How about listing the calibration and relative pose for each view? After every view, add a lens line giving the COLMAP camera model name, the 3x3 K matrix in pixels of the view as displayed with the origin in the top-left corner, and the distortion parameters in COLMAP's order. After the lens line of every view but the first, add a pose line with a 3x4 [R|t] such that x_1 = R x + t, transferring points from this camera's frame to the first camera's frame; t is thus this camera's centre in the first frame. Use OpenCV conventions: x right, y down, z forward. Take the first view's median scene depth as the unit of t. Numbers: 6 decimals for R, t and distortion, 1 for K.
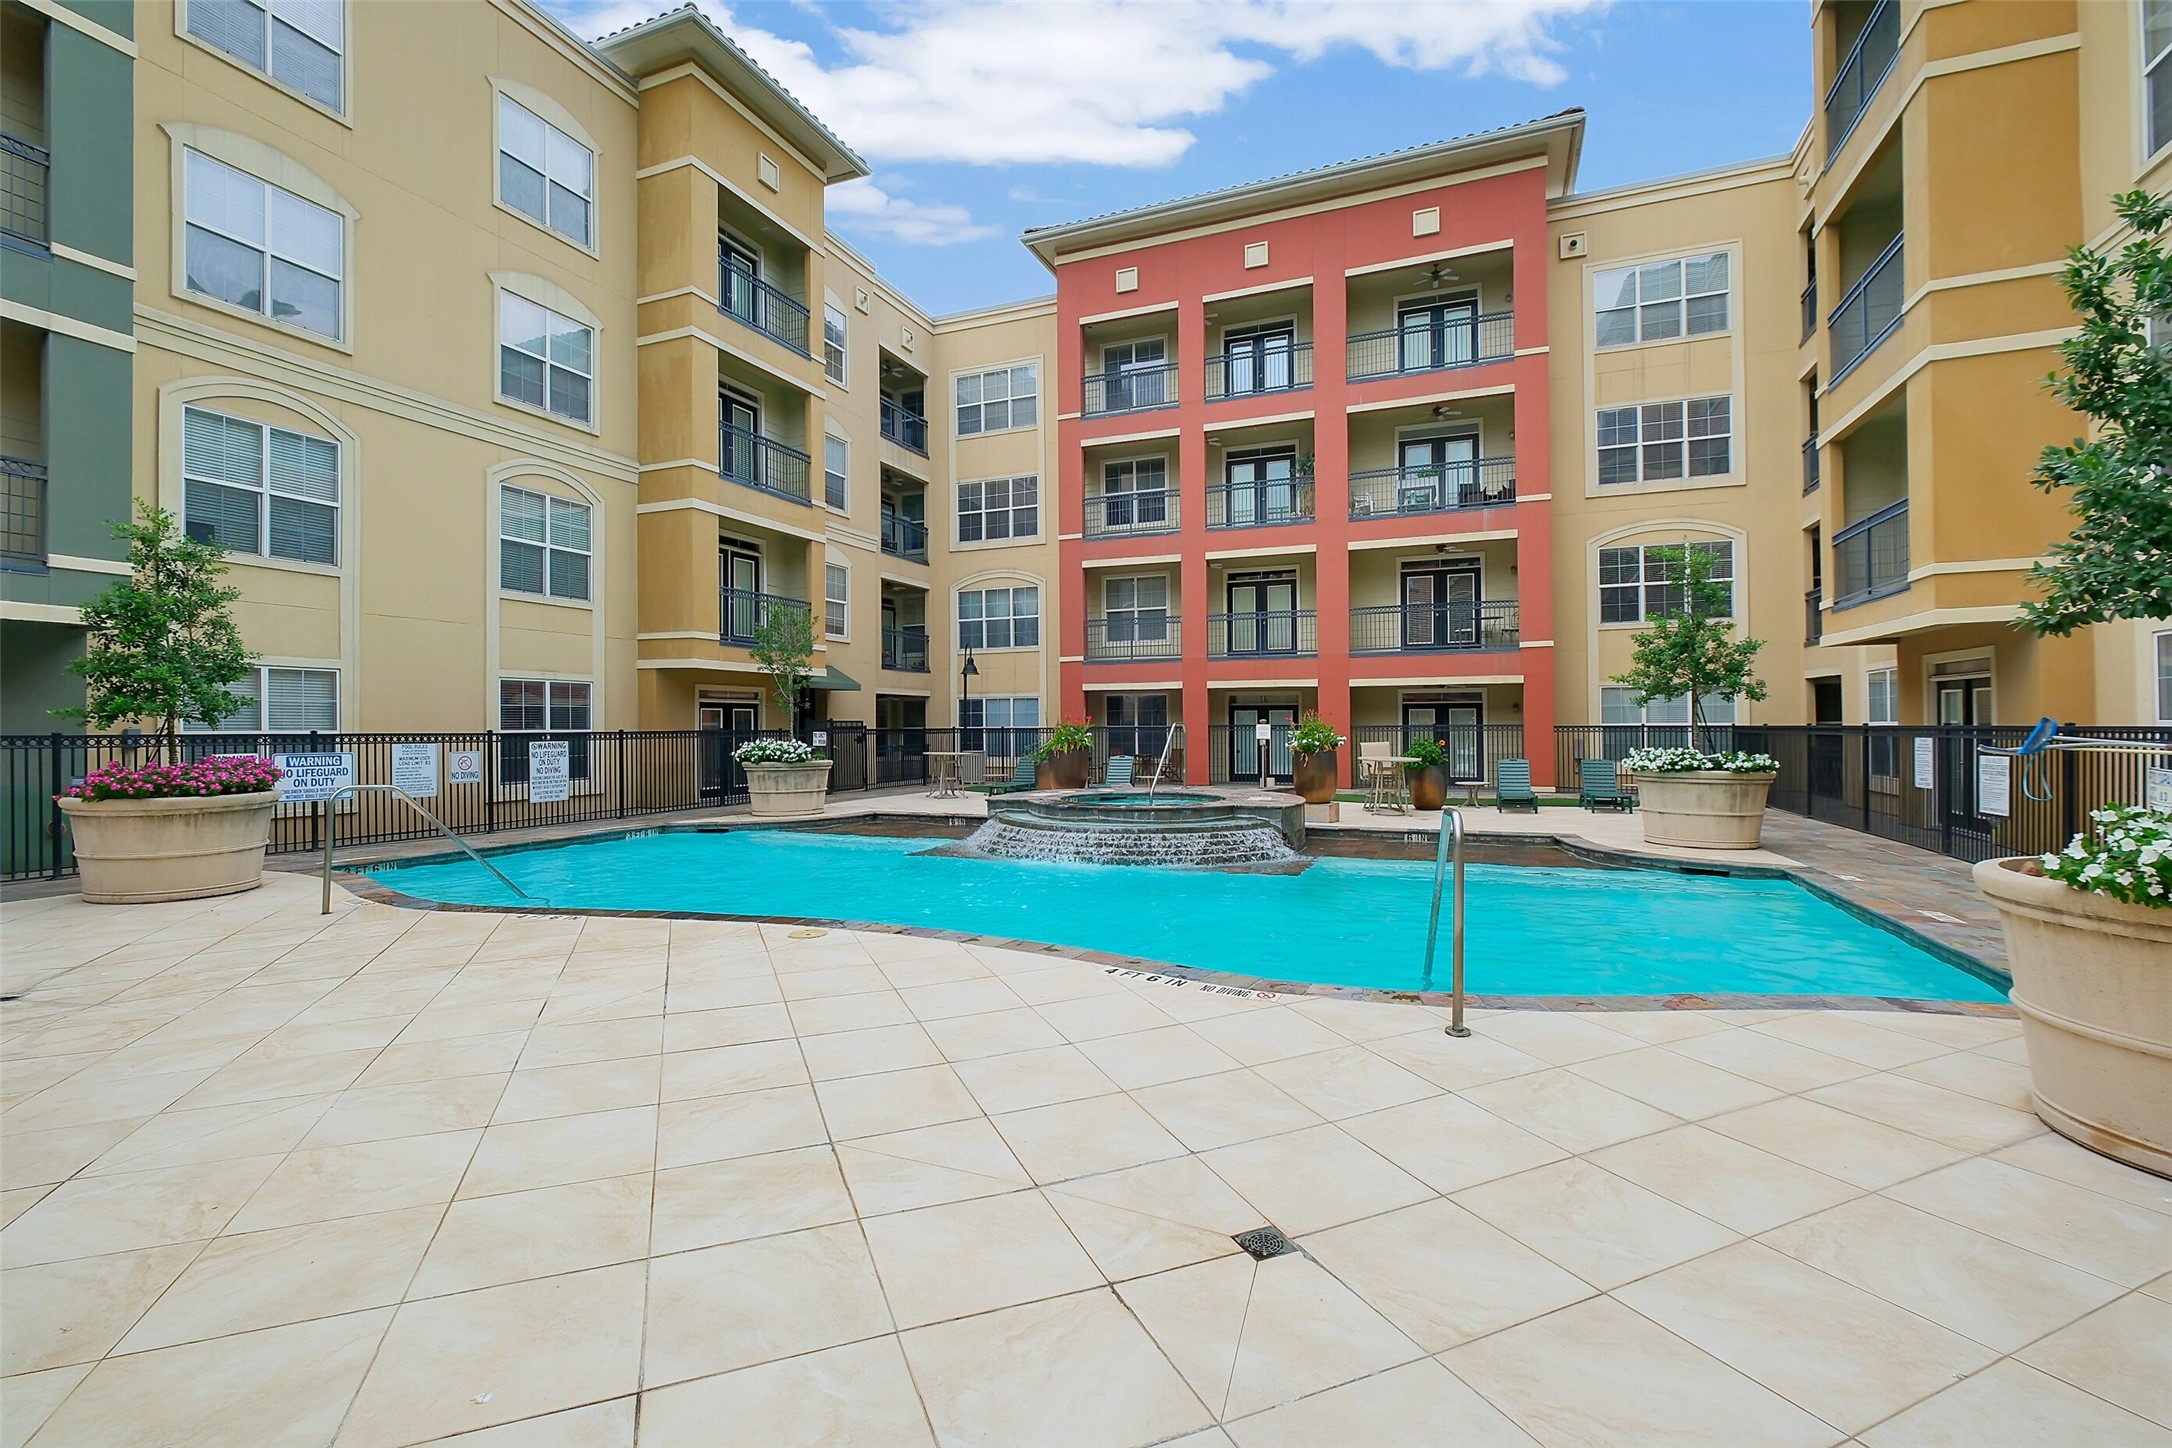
lens RADIAL K [[957.0, 0, 1088.4], [0, 957.0, 713.7], [0, 0, 1]] dist [-0.003425, -0.000041]
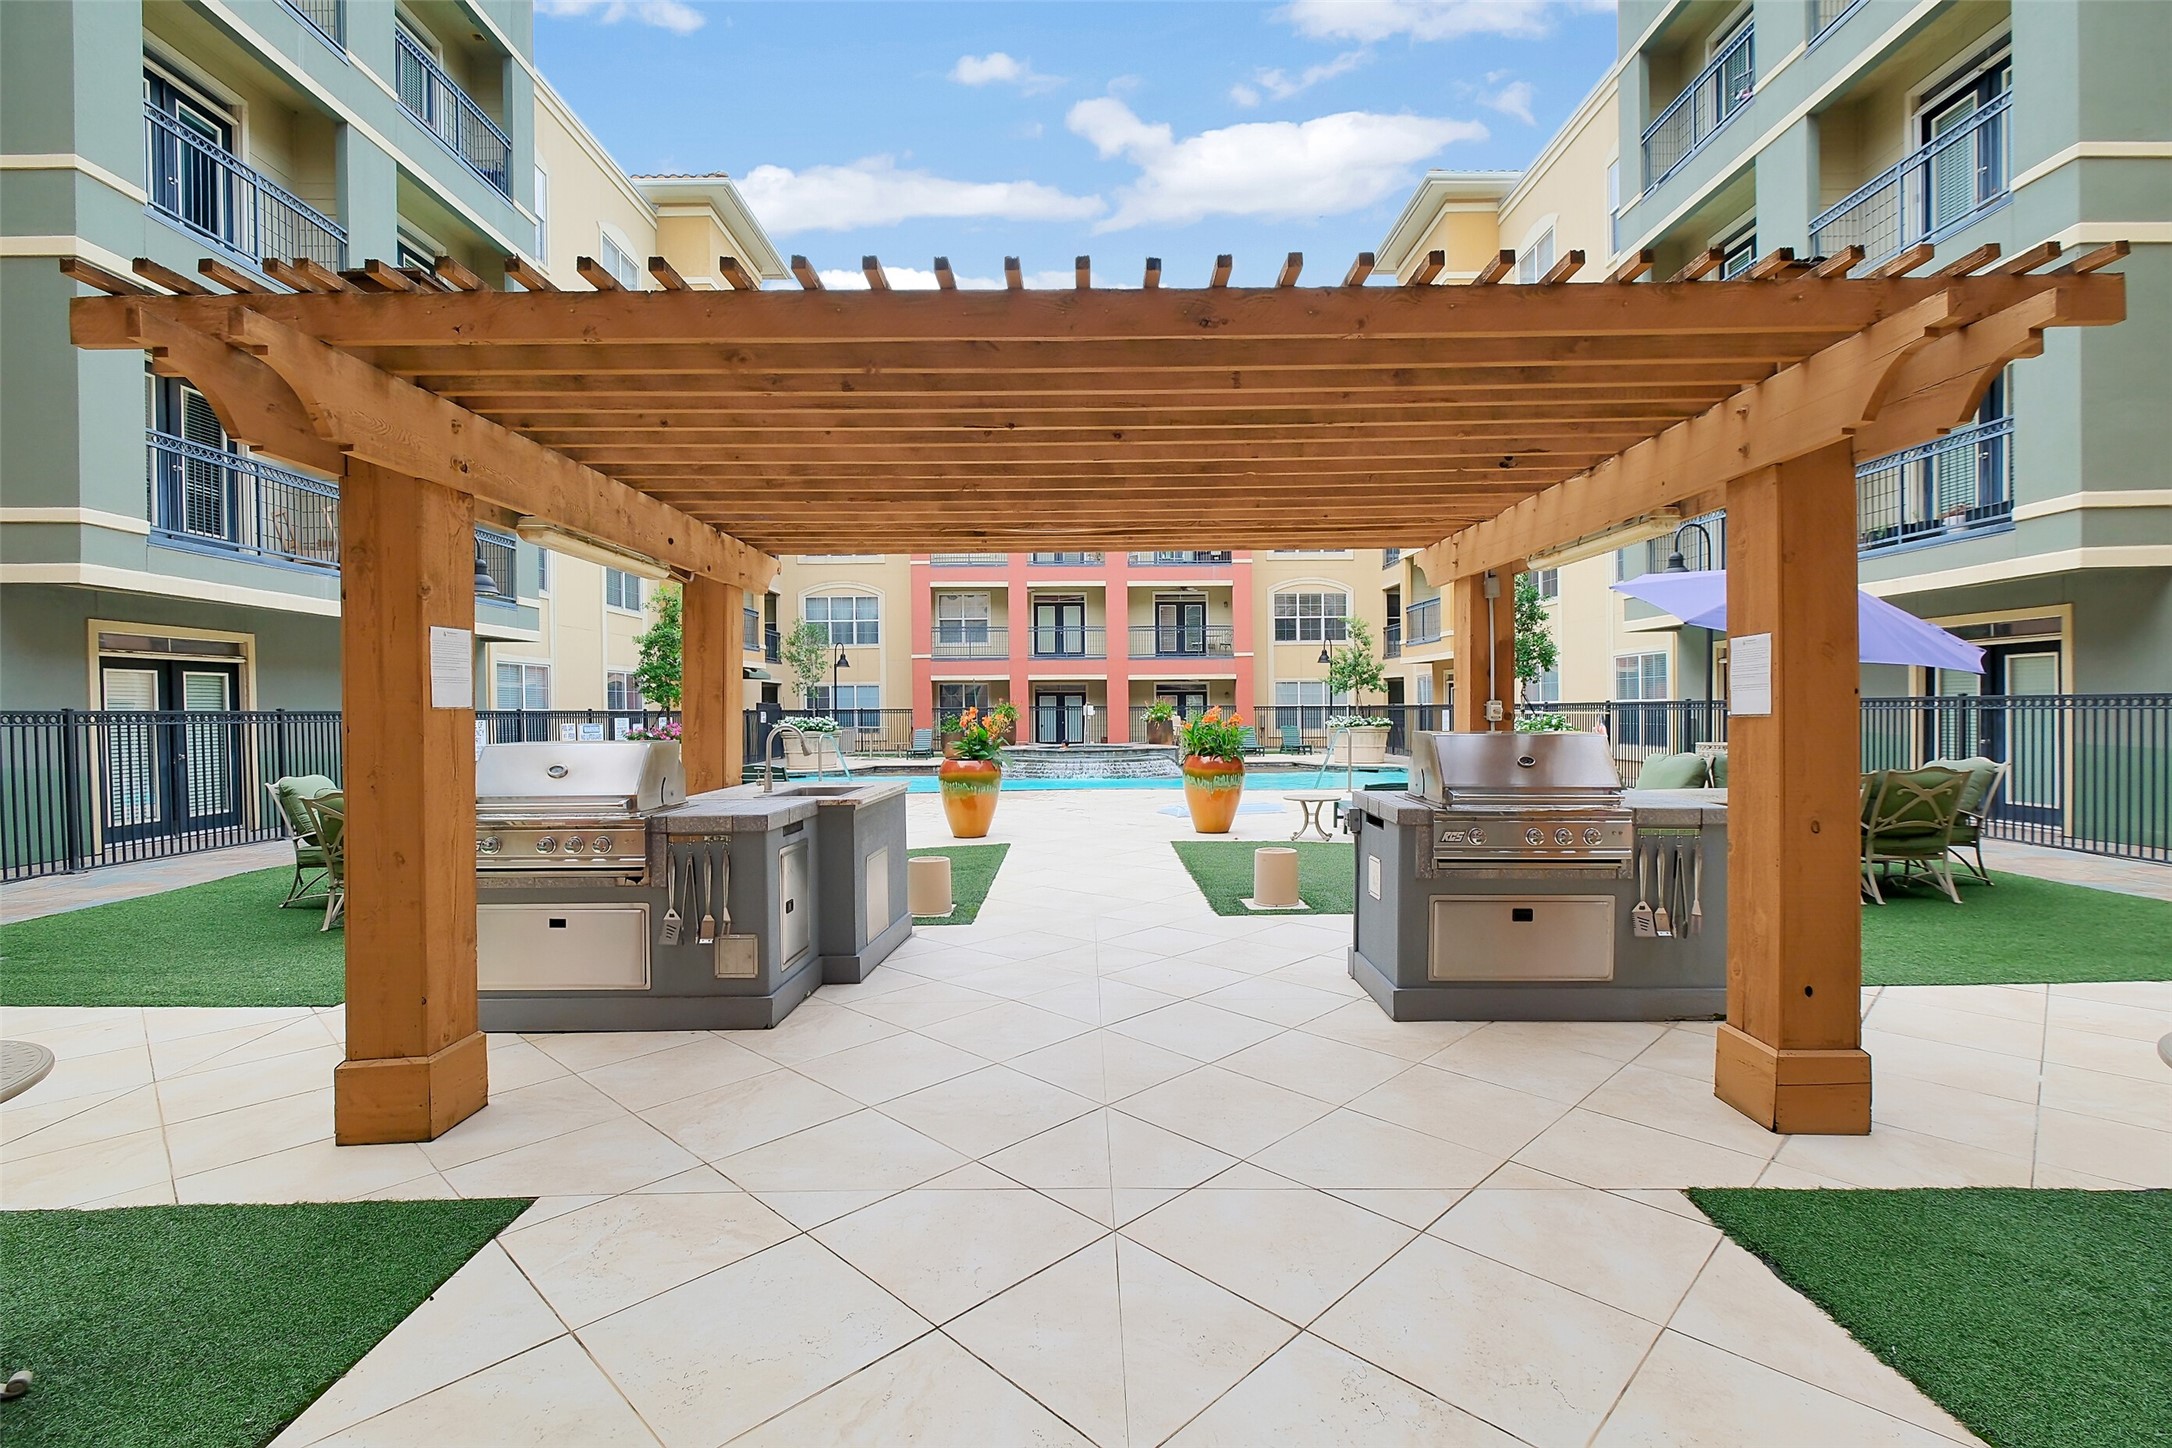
lens RADIAL K [[973.3, 0, 1086.0], [0, 973.3, 724.0], [0, 0, 1]] dist [-0.025949, -0.000105]
pose [[0.925428, -0.007910, 0.378841, -0.344356], [-0.002136, 0.999657, 0.026092, 0.000500], [-0.378917, -0.024955, 0.925094, -0.351601]]
